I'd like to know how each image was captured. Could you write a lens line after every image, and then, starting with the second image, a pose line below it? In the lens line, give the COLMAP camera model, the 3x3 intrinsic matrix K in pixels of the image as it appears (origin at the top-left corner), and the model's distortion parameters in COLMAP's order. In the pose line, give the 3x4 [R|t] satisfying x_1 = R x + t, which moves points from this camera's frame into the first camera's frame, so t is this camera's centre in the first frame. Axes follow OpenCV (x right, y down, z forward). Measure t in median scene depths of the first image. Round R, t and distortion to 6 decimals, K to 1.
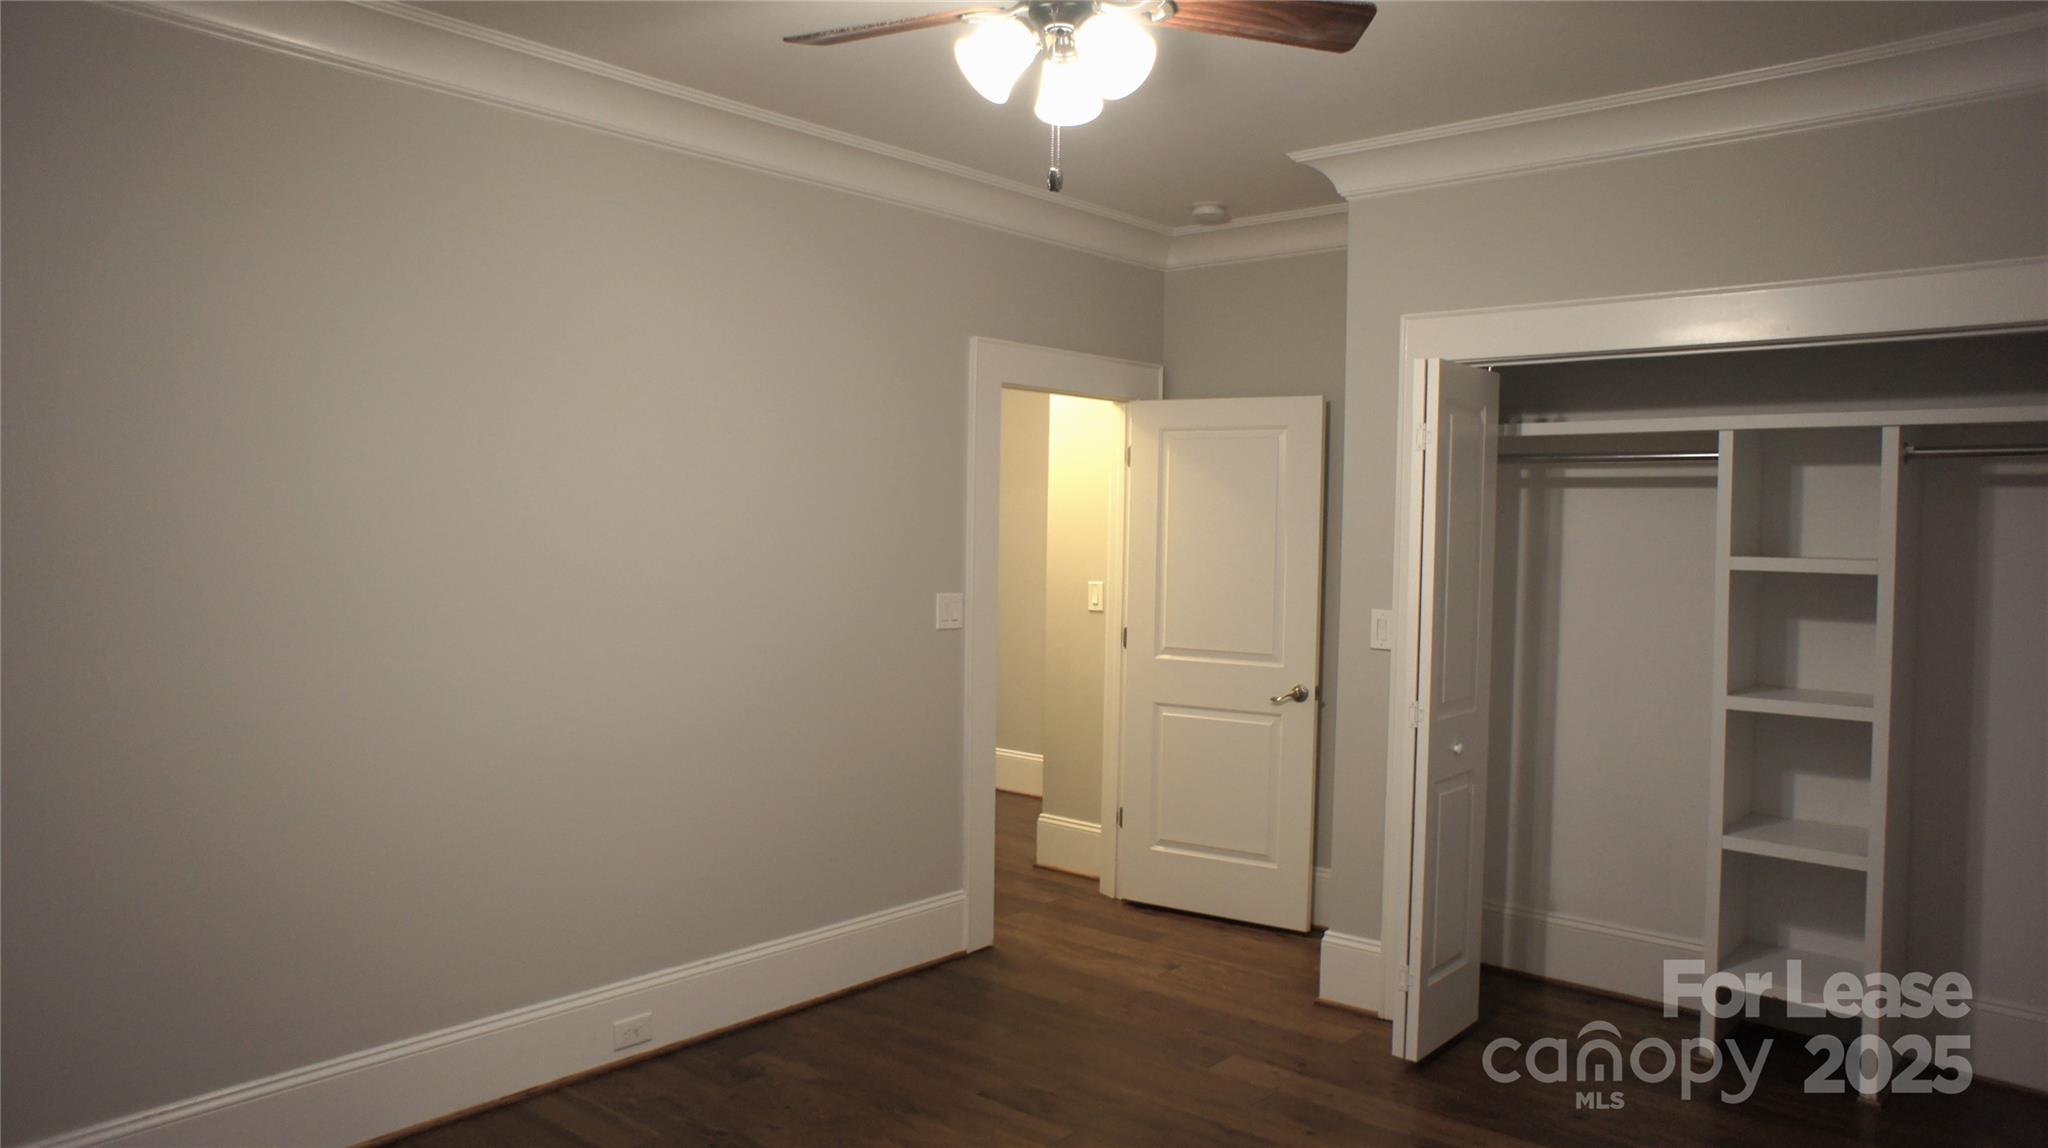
lens RADIAL K [[1386.9, 0, 1023.0], [0, 1386.9, 580.5], [0, 0, 1]] dist [-0.073639, 0.098628]
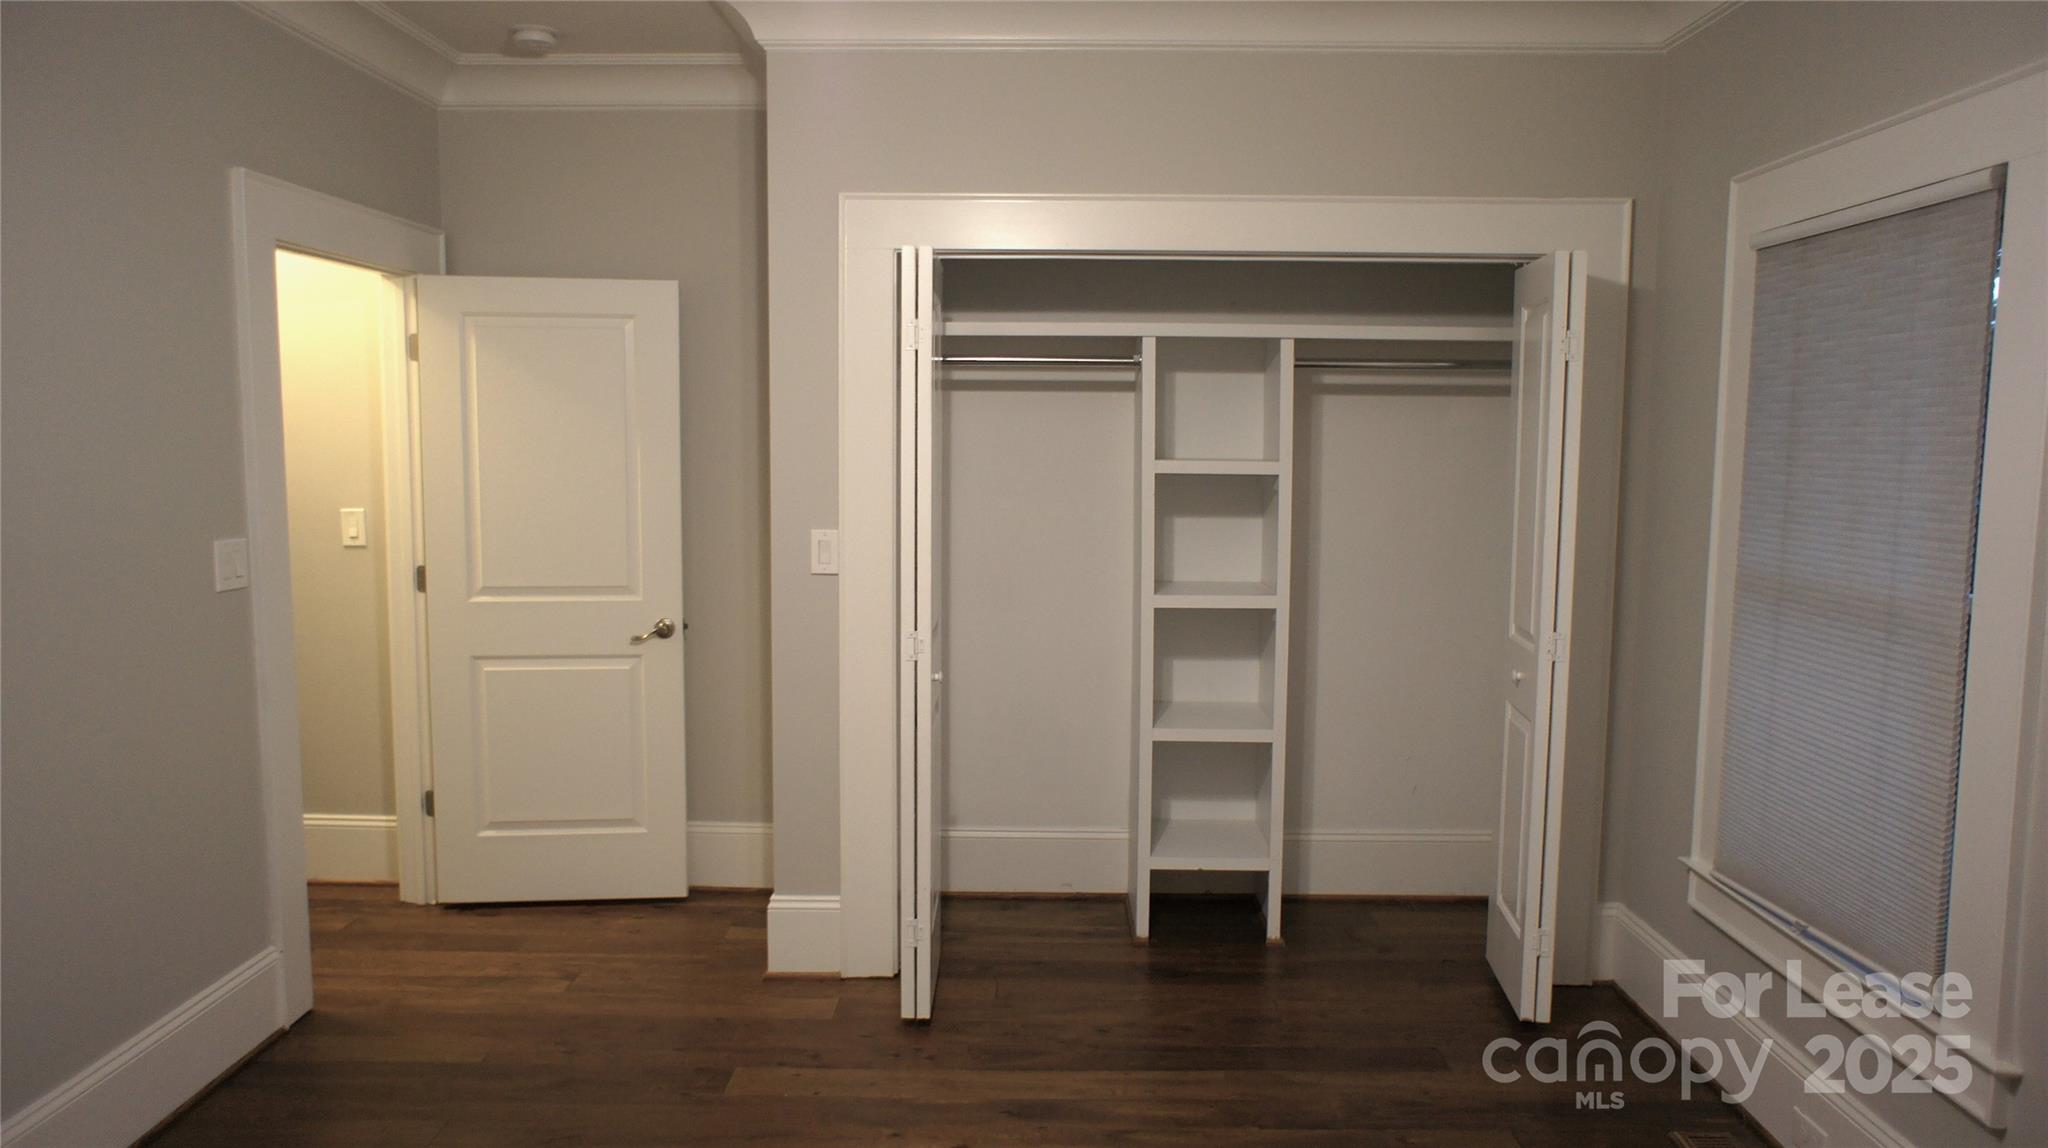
lens RADIAL K [[1386.9, 0, 1023.0], [0, 1386.9, 580.5], [0, 0, 1]] dist [-0.073639, 0.098628]
pose [[0.767161, -0.080903, 0.636332, -0.180664], [0.032276, 0.995626, 0.087672, -0.017110], [-0.640642, -0.046720, 0.766417, 0.204873]]
